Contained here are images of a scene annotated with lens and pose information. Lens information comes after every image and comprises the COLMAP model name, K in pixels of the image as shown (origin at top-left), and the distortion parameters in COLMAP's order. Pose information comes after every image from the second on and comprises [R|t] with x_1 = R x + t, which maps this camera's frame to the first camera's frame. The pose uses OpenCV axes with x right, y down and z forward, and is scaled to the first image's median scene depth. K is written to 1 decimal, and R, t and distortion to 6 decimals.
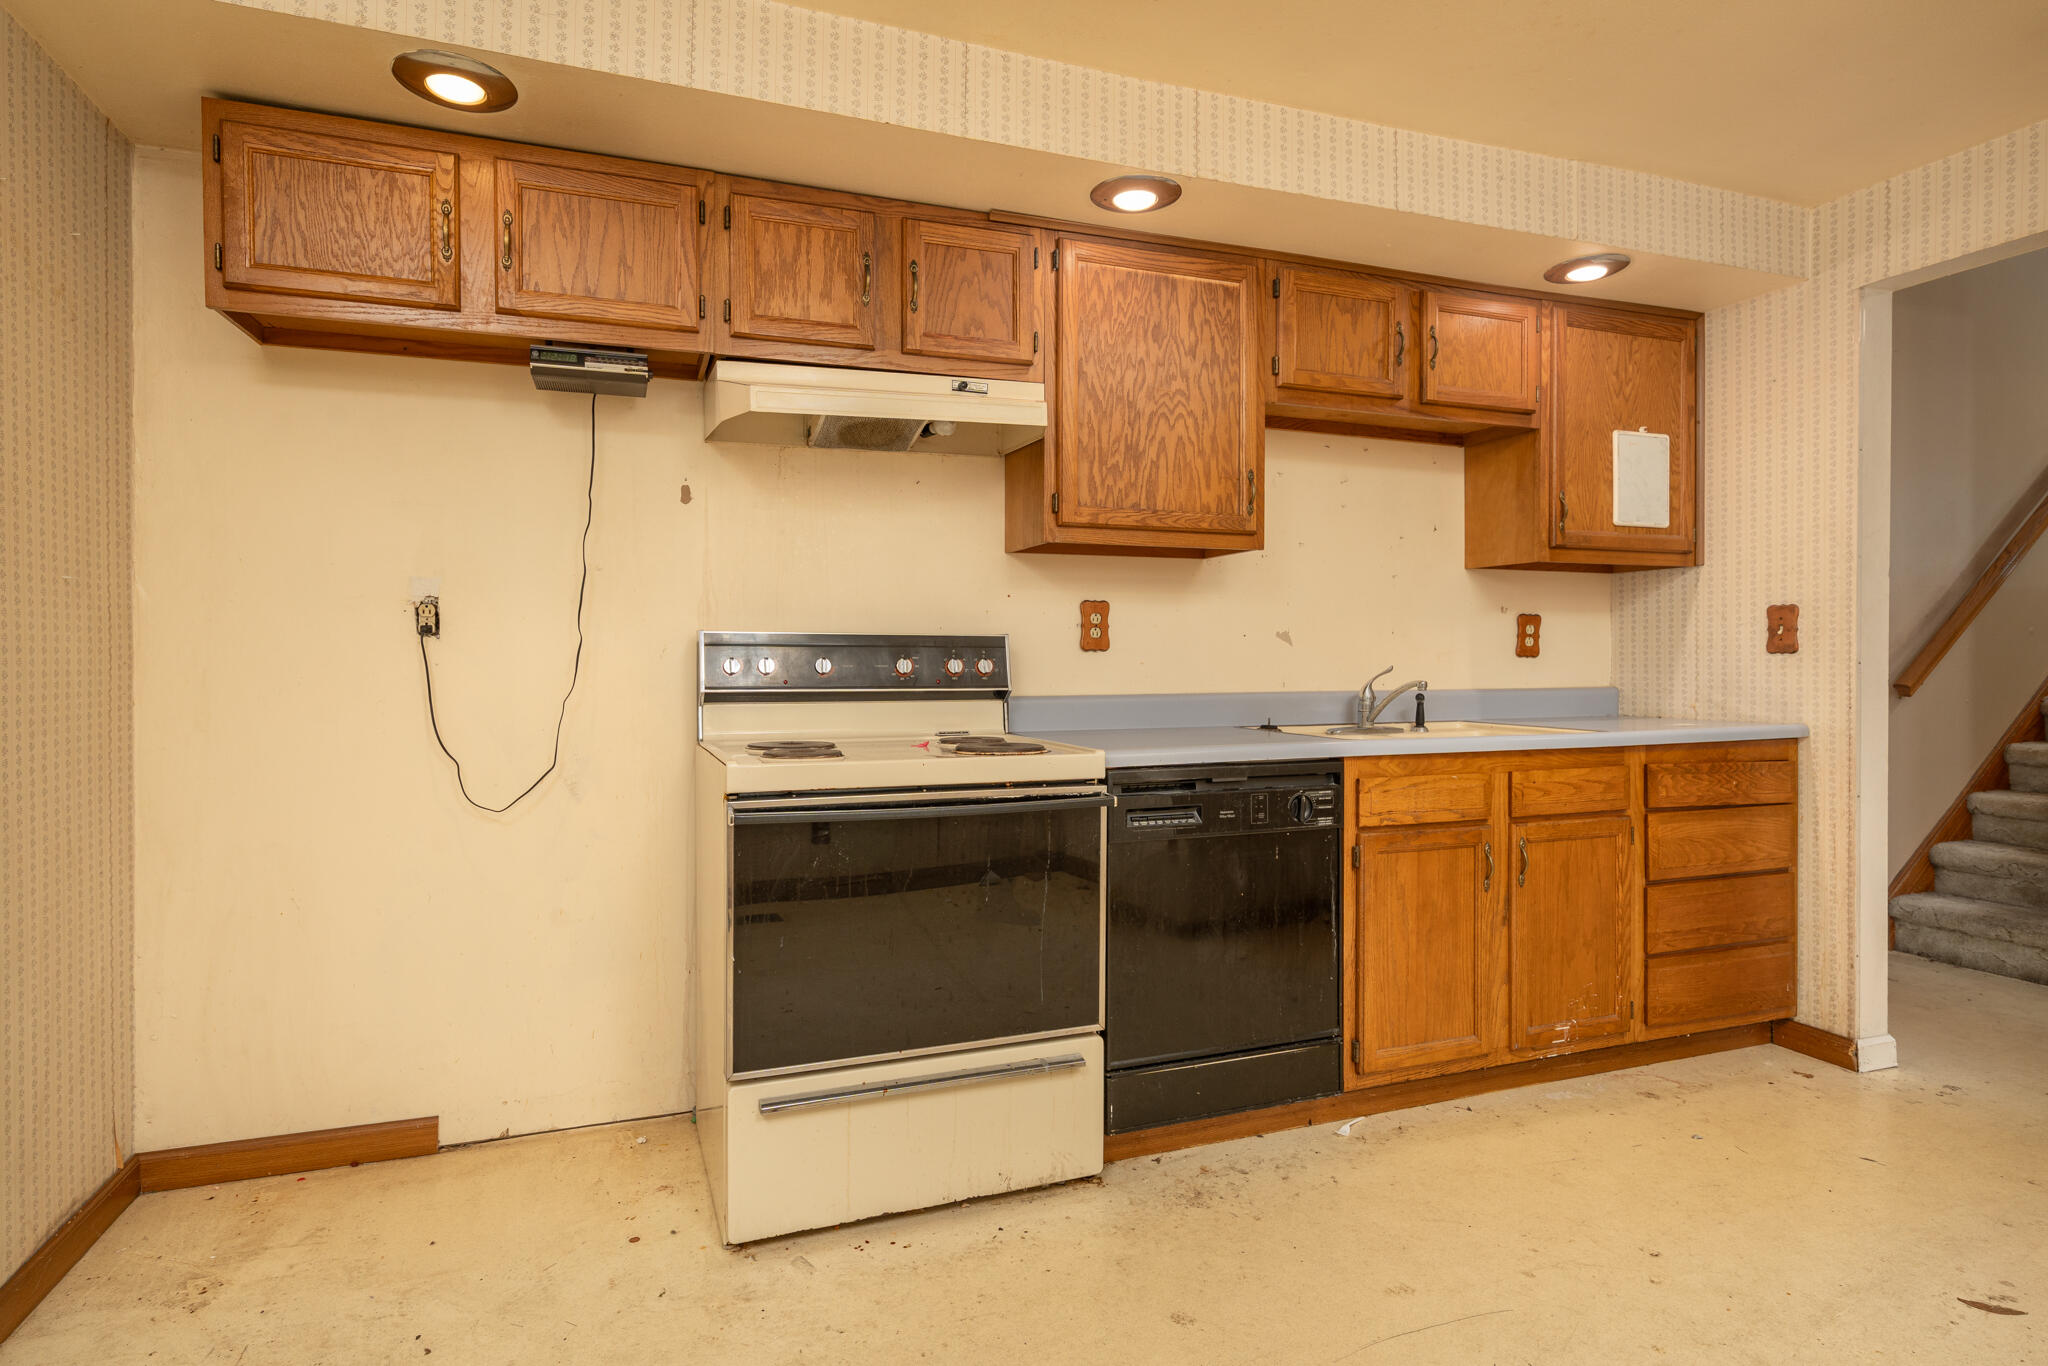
lens RADIAL K [[1037.4, 0, 1012.9], [0, 1037.4, 675.9], [0, 0, 1]] dist [0.002748, 0.000907]
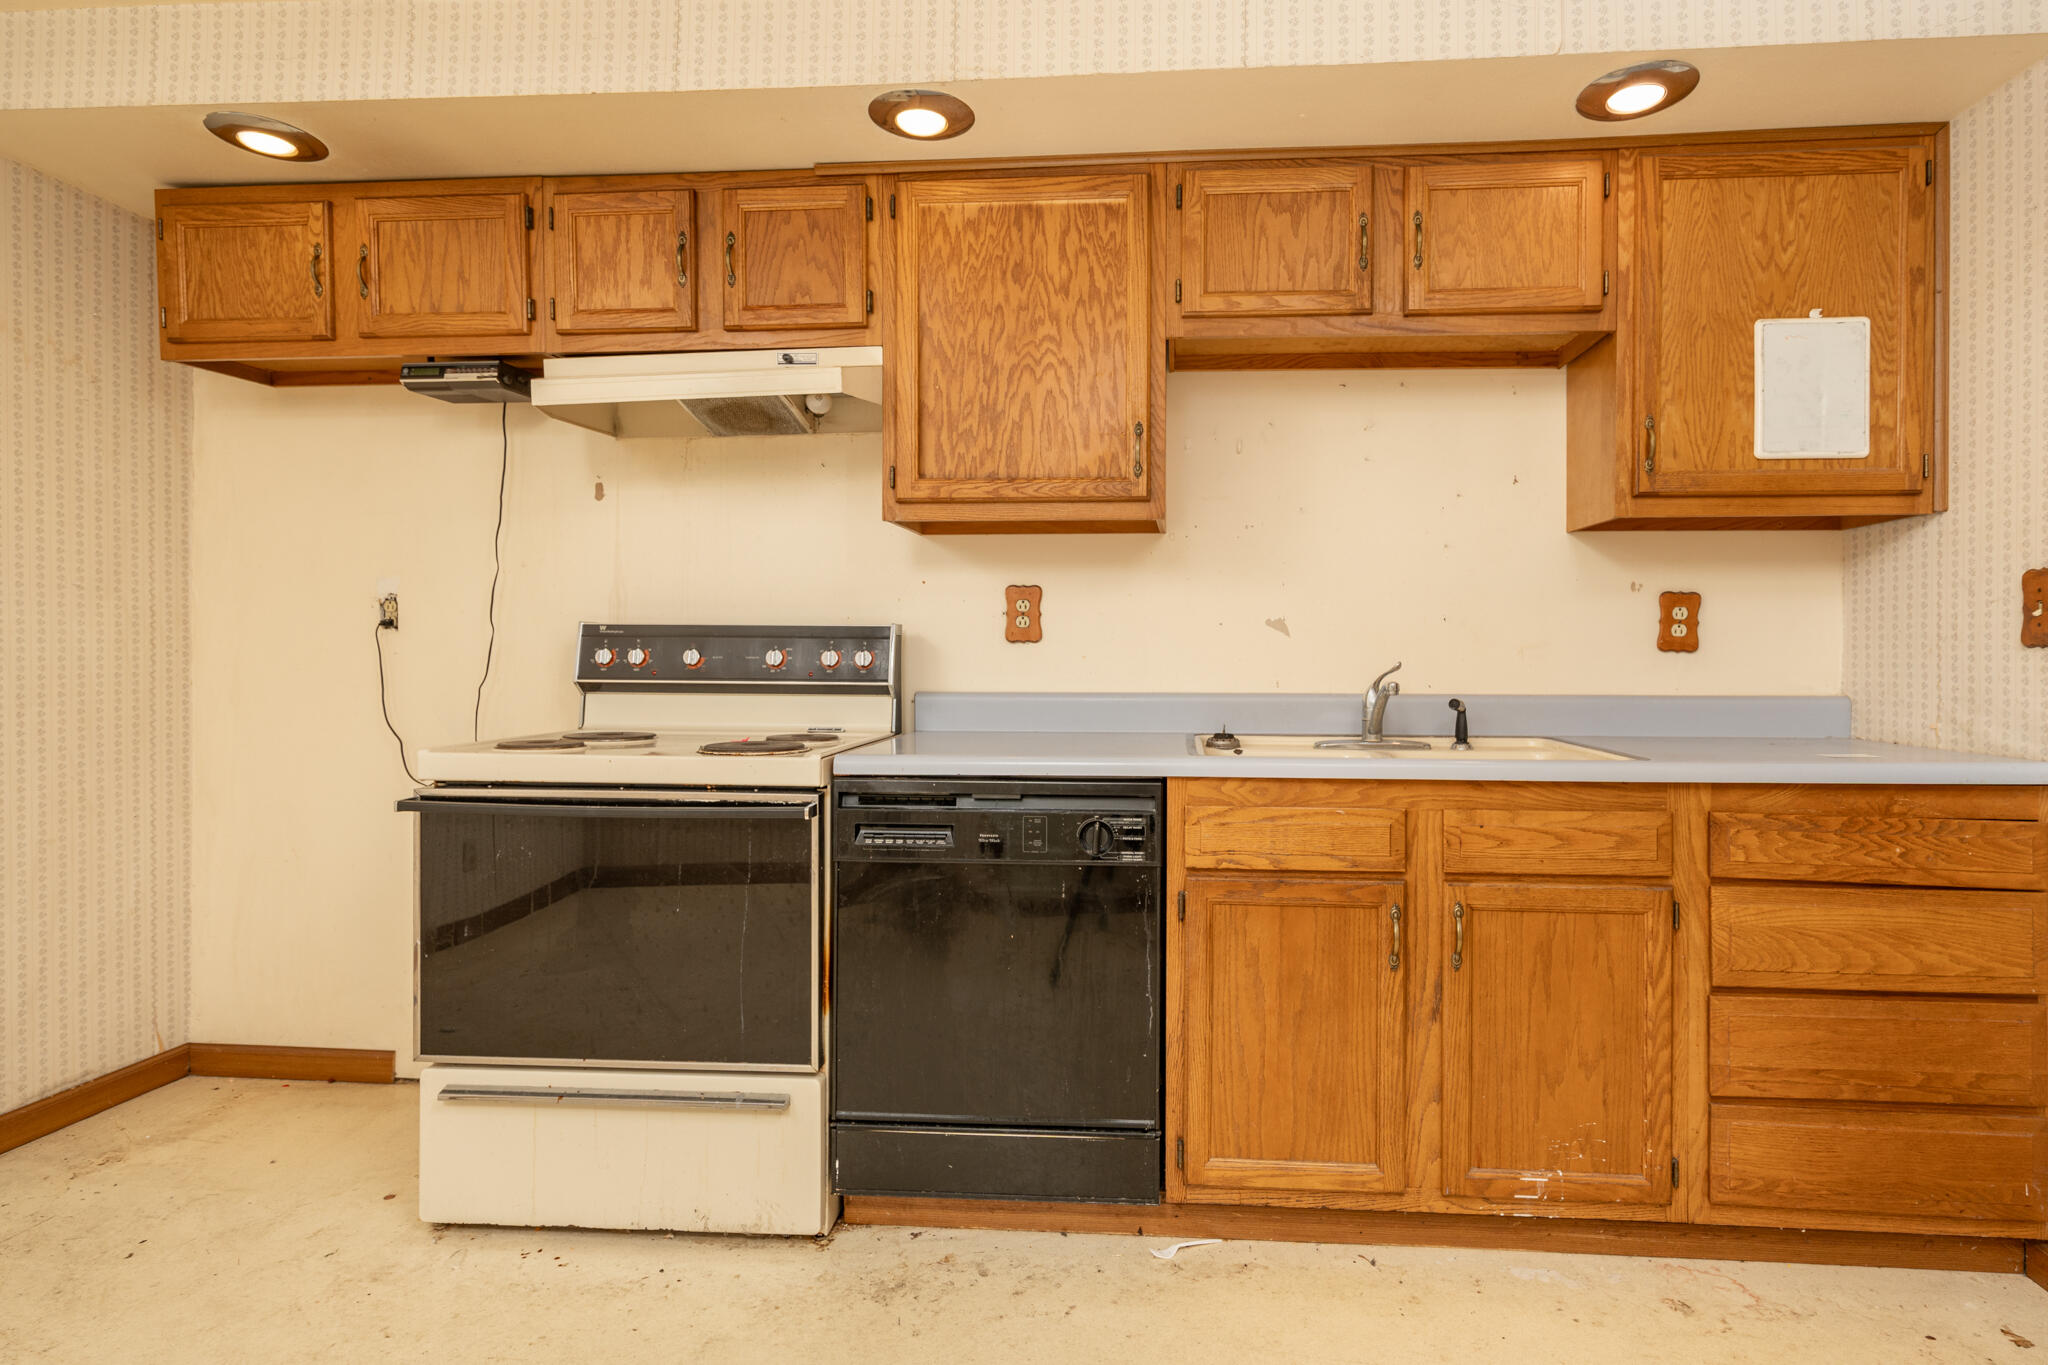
lens RADIAL K [[1037.4, 0, 1027.4], [0, 1037.4, 666.0], [0, 0, 1]] dist [0.002748, 0.000907]
pose [[0.916202, 0.009768, -0.400598, 0.524973], [-0.011134, 0.999937, -0.001081, -0.003642], [0.400562, 0.005451, 0.916253, 0.230921]]
